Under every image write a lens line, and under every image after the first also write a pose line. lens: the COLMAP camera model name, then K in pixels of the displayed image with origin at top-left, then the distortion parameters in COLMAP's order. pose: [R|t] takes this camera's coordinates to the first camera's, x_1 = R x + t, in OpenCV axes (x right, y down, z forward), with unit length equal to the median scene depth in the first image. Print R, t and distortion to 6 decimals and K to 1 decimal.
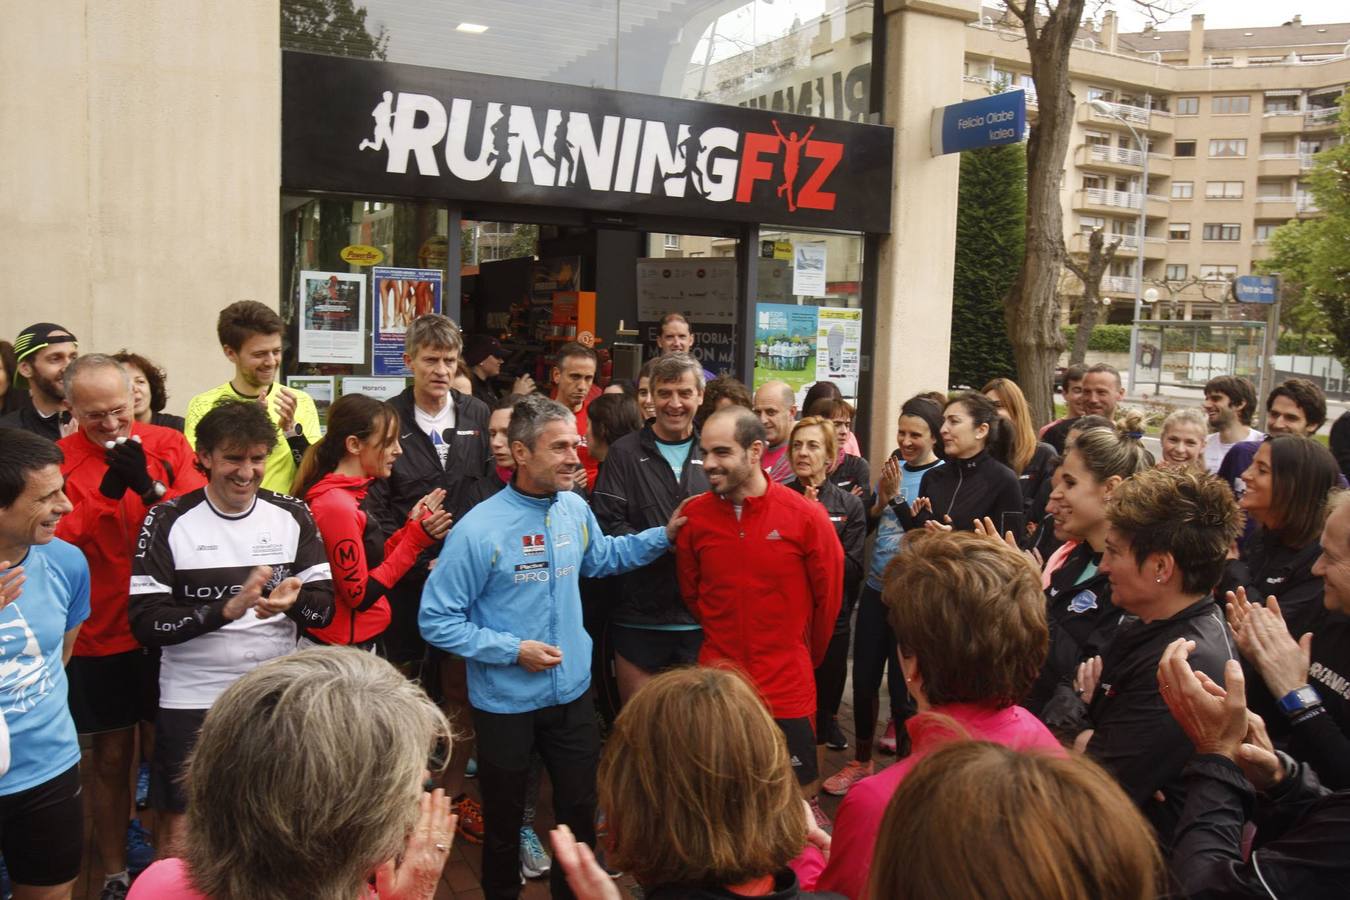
lens RADIAL K [[1131.9, 0, 672.3], [0, 1131.9, 440.8], [0, 0, 1]] dist [-0.074870, 0.090837]
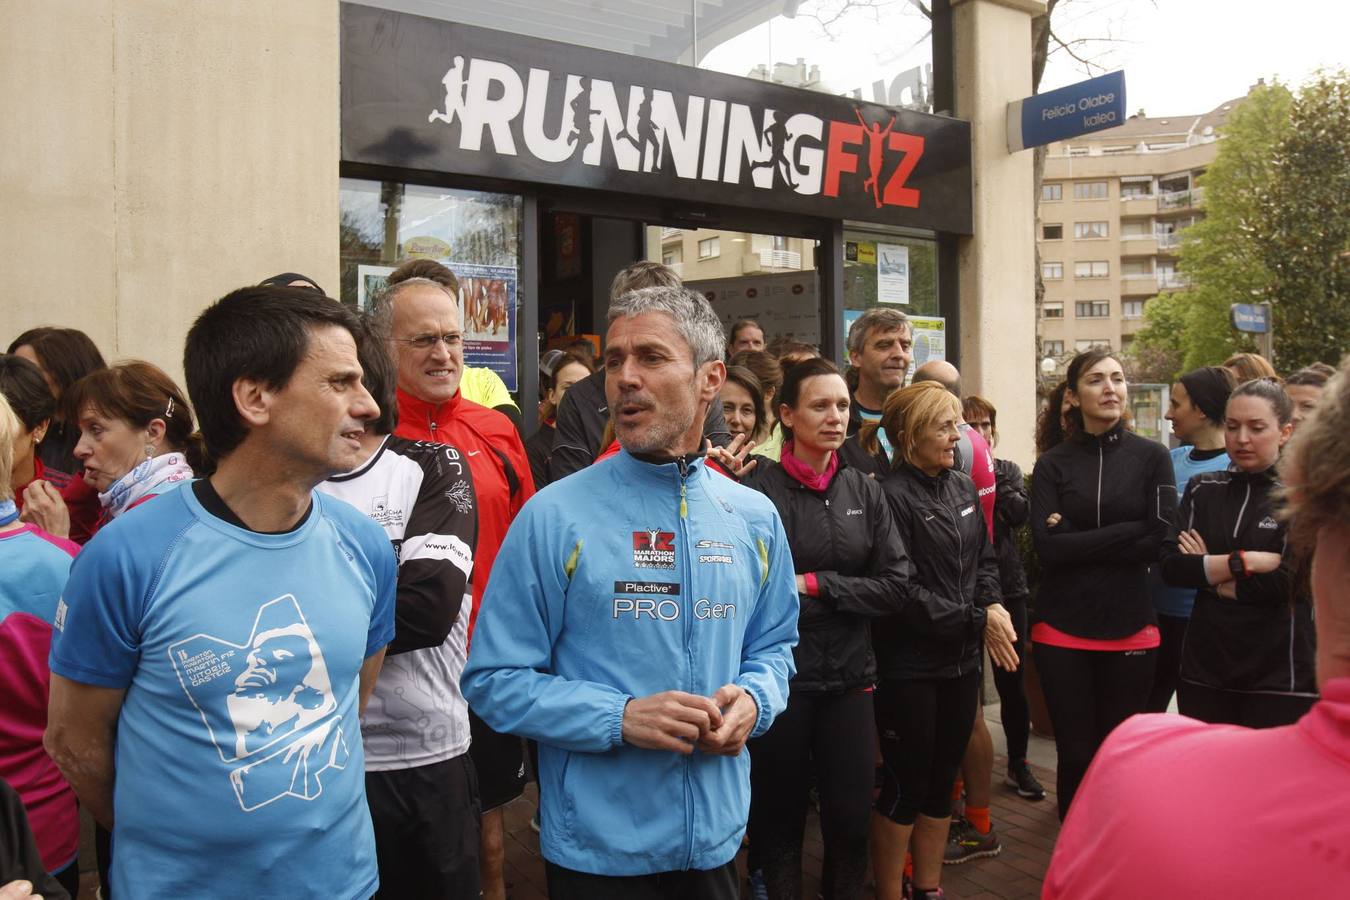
lens RADIAL K [[1123.0, 0, 672.3], [0, 1123.0, 444.0], [0, 0, 1]] dist [-0.084633, 0.109358]
pose [[0.993898, -0.041256, 0.102302, -0.159960], [0.049593, 0.995533, -0.080341, 0.050698], [-0.098530, 0.084924, 0.991504, 0.138700]]
